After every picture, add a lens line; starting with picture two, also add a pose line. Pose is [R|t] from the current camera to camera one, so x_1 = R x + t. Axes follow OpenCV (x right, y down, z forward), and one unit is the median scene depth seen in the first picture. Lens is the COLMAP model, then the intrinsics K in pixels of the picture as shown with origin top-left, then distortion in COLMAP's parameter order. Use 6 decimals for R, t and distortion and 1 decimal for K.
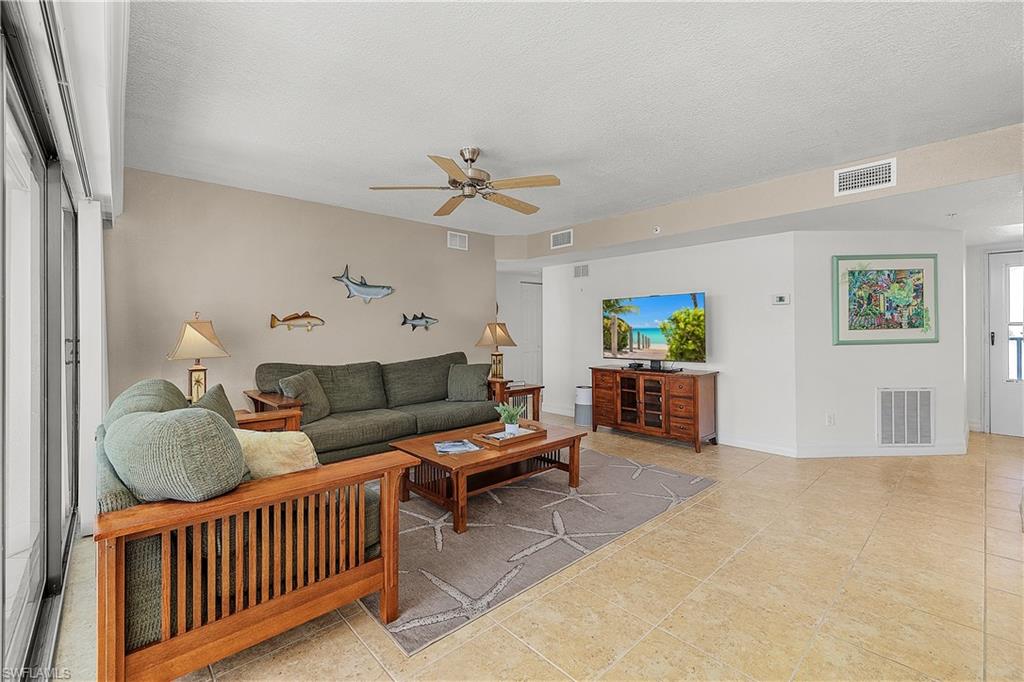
lens RADIAL K [[440.4, 0, 512.3], [0, 440.4, 326.7], [0, 0, 1]] dist [-0.000261, 0.000292]
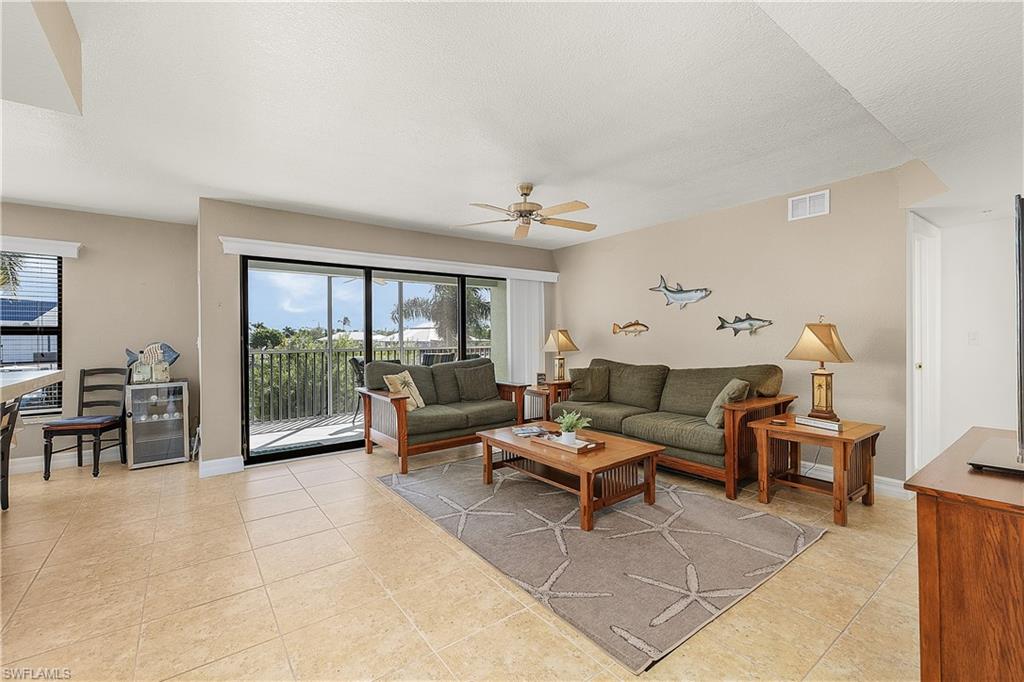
lens RADIAL K [[435.5, 0, 515.3], [0, 435.5, 336.1], [0, 0, 1]] dist [0.002811, 0.000298]
pose [[-0.097753, 0.005456, -0.995196, 0.710581], [0.014517, 0.999886, 0.004056, 0.000155], [0.995105, -0.014051, -0.097821, 0.708710]]
